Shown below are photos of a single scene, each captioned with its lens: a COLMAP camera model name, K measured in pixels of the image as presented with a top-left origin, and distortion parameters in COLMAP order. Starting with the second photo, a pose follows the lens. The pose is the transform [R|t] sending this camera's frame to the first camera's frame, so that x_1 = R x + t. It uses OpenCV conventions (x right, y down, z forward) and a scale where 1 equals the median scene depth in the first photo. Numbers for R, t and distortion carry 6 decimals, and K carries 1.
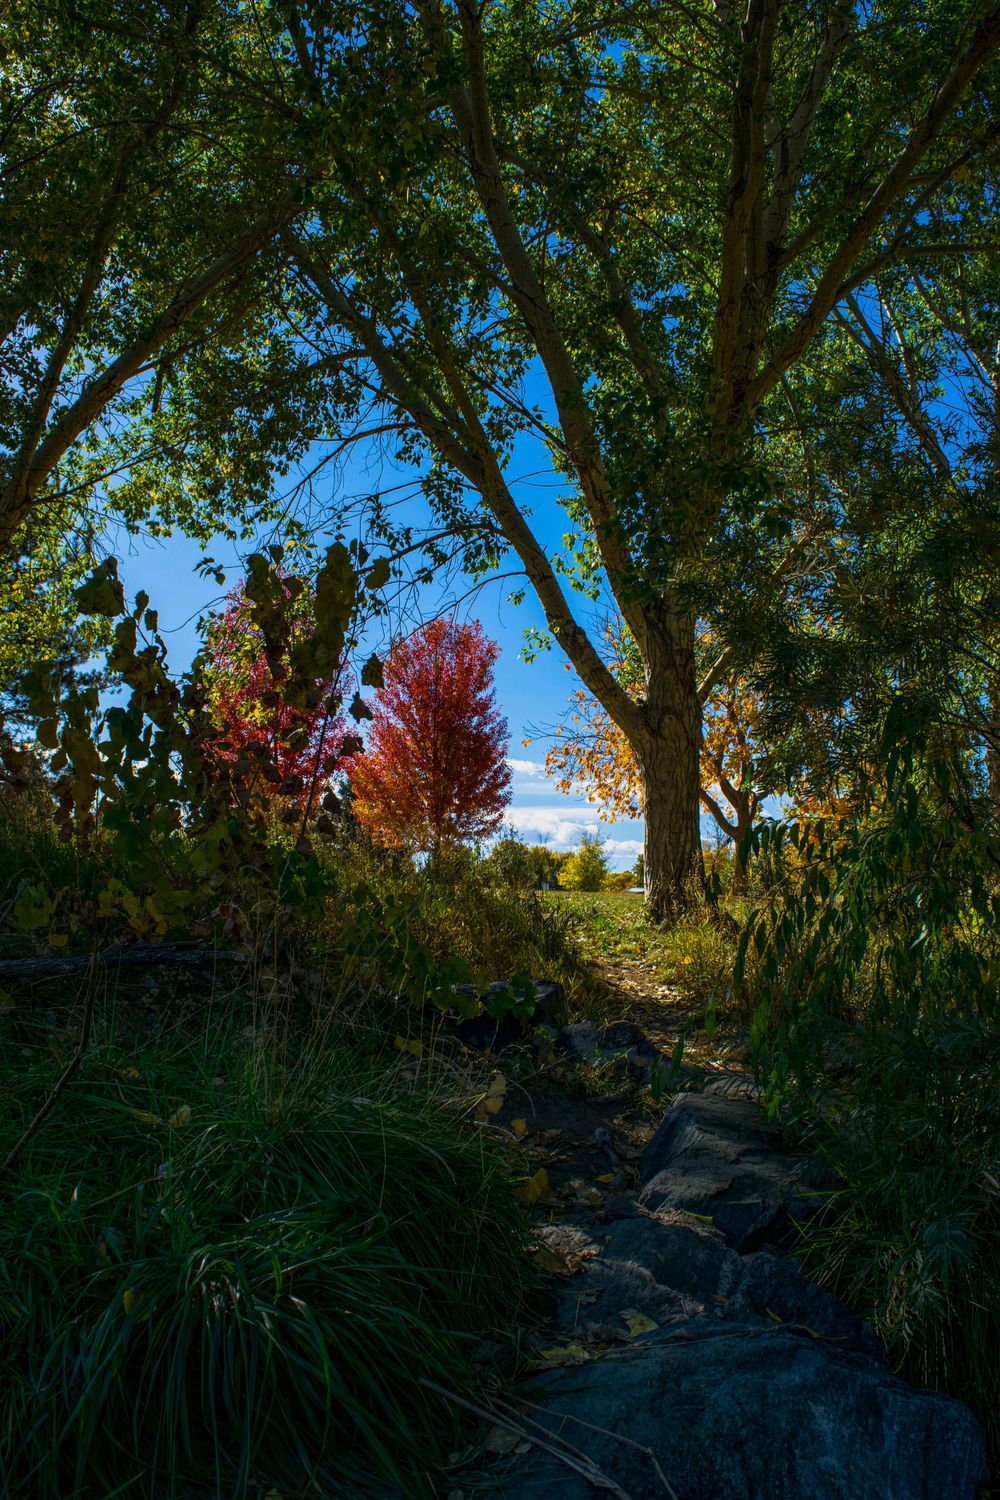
lens RADIAL K [[1172.3, 0, 500.0], [0, 1172.3, 750.0], [0, 0, 1]] dist [-0.097630, -0.001136]
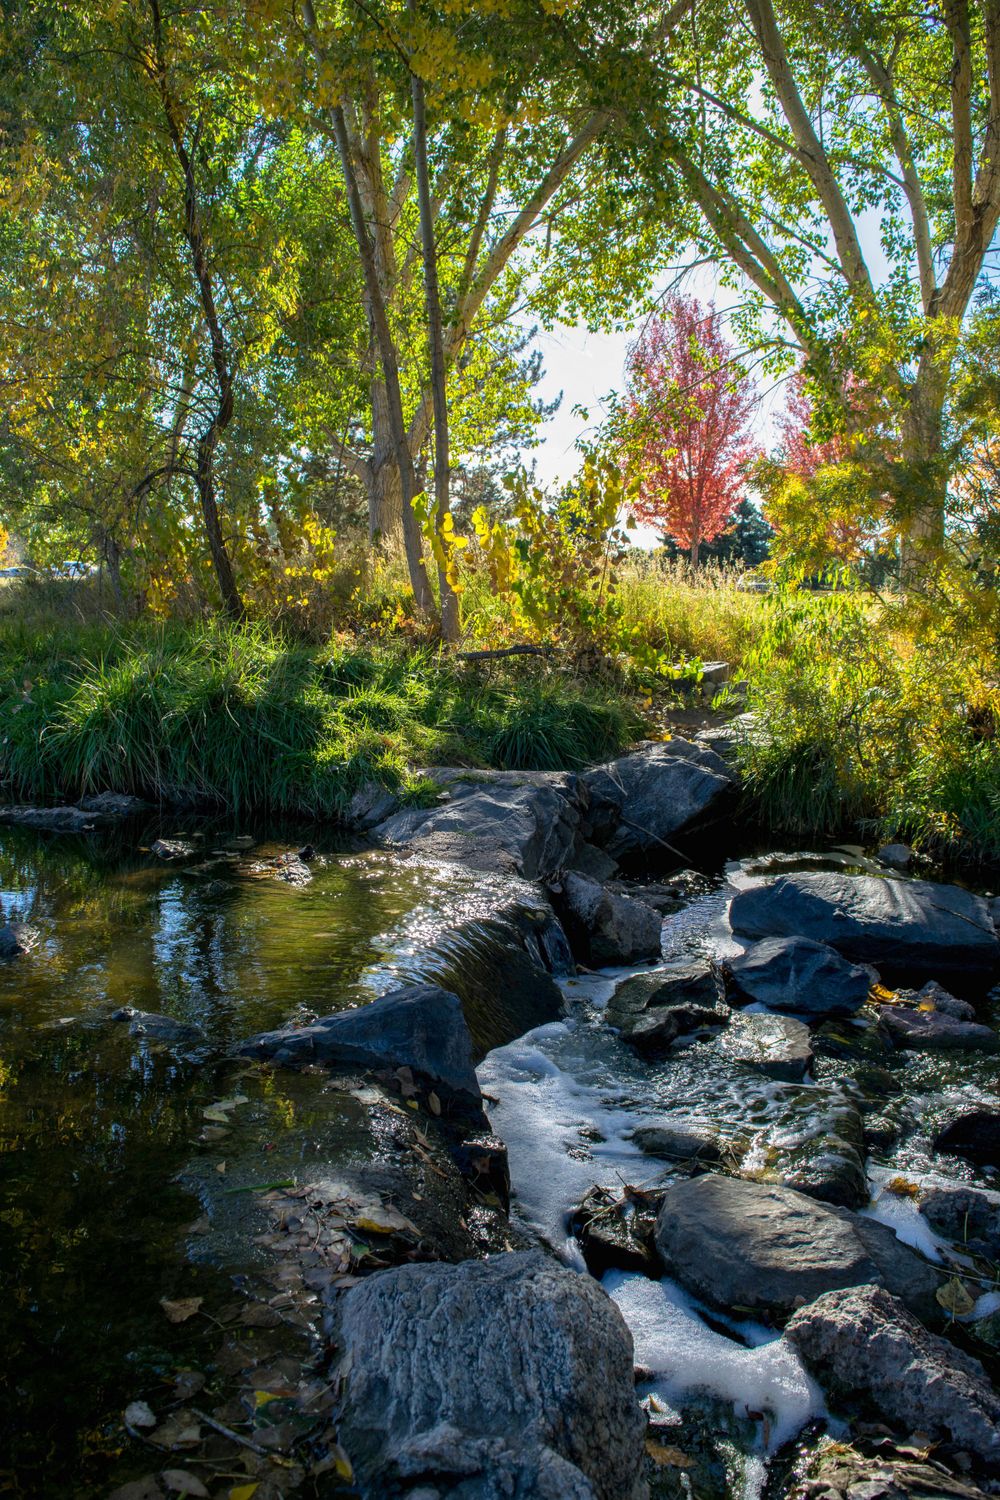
lens RADIAL K [[1172.3, 0, 500.0], [0, 1172.3, 750.0], [0, 0, 1]] dist [-0.097630, -0.001136]
pose [[0.922777, 0.027247, -0.384370, 0.197088], [0.079368, 0.962669, 0.258783, -0.094281], [0.377072, -0.269306, 0.886166, -0.409782]]
